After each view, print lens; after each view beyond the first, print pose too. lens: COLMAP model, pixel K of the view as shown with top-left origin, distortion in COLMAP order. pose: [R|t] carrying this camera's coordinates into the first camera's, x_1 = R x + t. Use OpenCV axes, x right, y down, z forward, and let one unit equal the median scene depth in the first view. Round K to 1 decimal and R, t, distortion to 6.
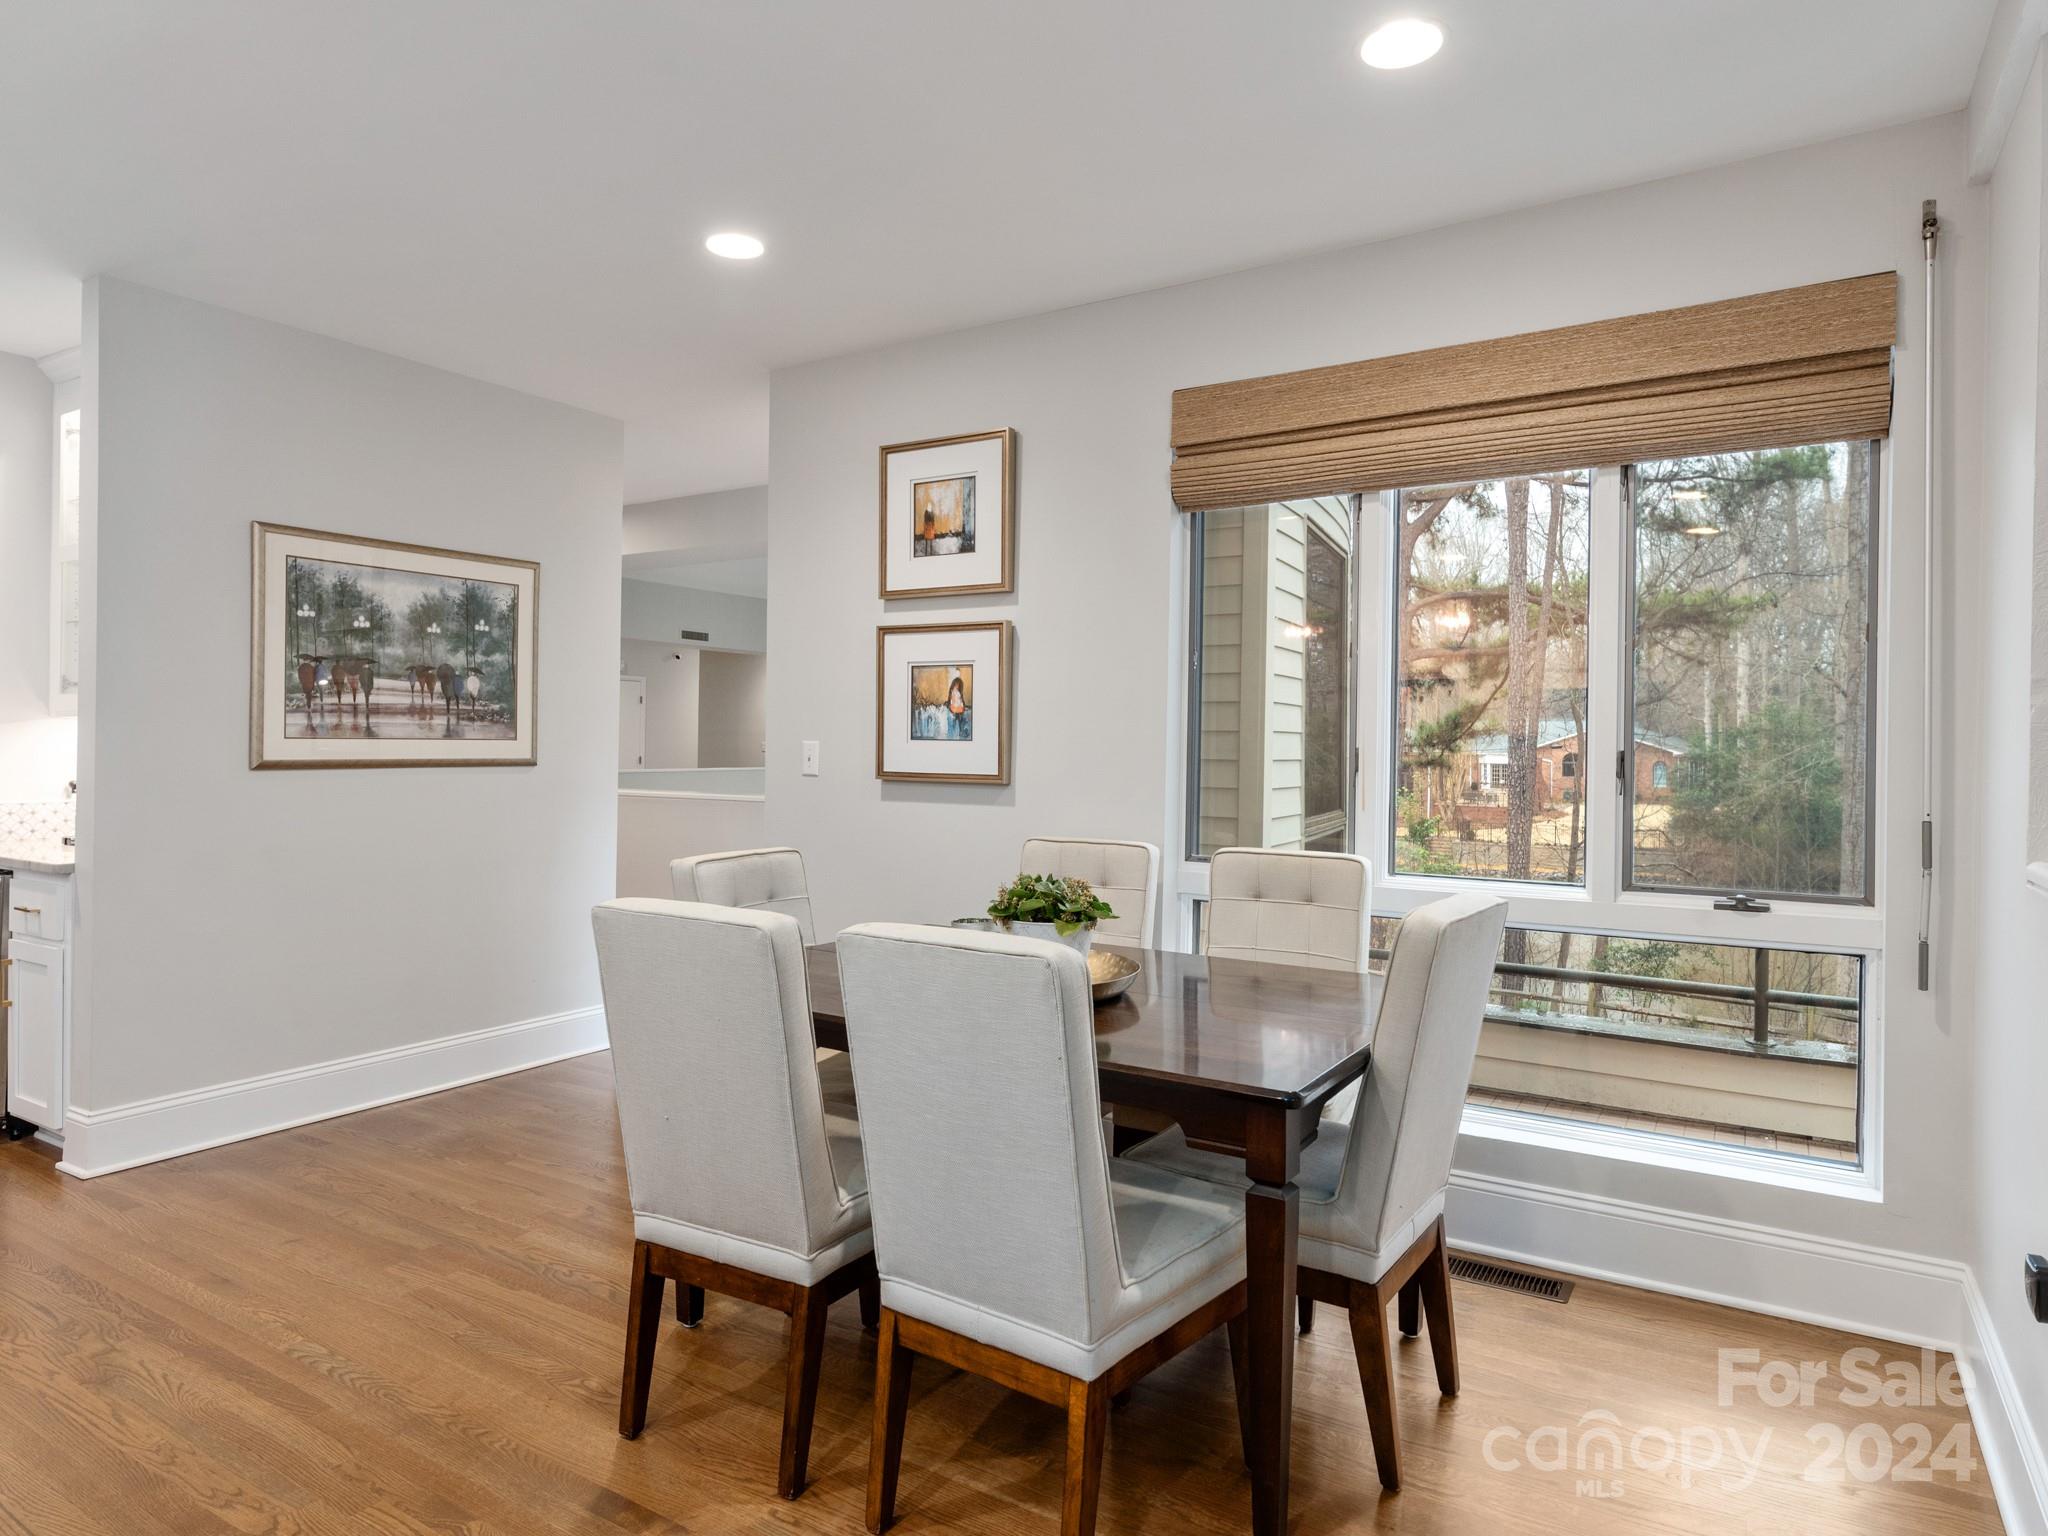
lens RADIAL K [[1193.0, 0, 1016.6], [0, 1193.0, 756.1], [0, 0, 1]] dist [0.003686, -0.000158]
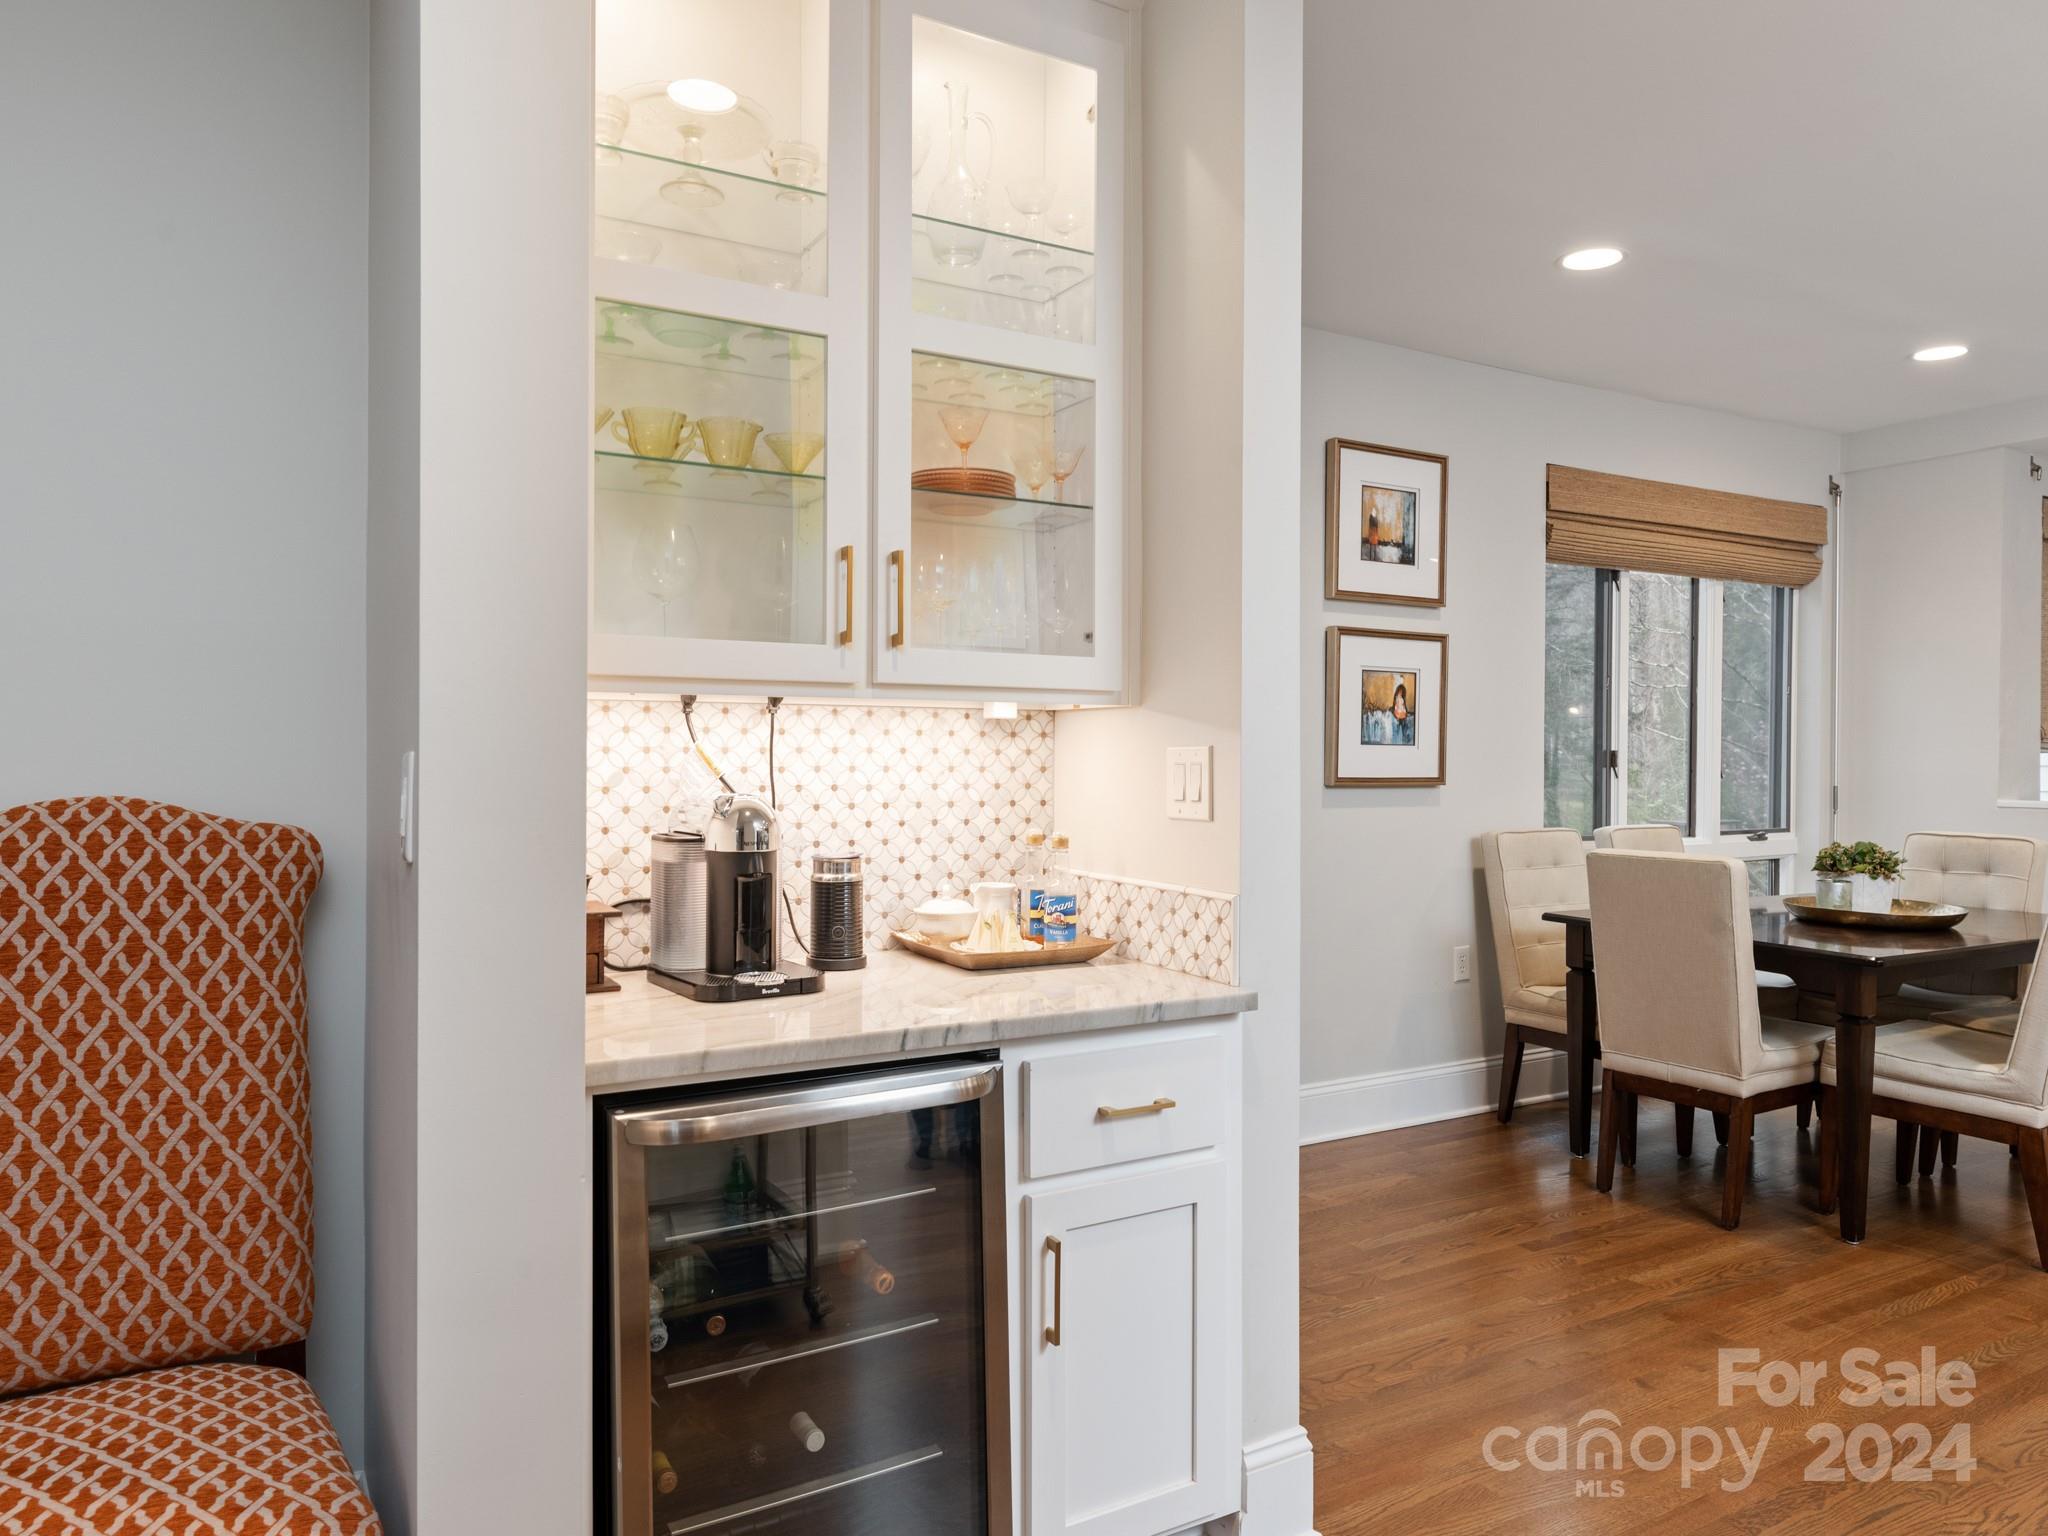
lens RADIAL K [[1353.6, 0, 1024.0], [0, 1353.6, 768.0], [0, 0, 1]] dist [0.001480, -0.000241]
pose [[0.476260, -0.016875, 0.879143, -1.226713], [0.009980, 0.999855, 0.013786, -0.012723], [-0.879248, 0.002208, 0.476359, 0.723915]]
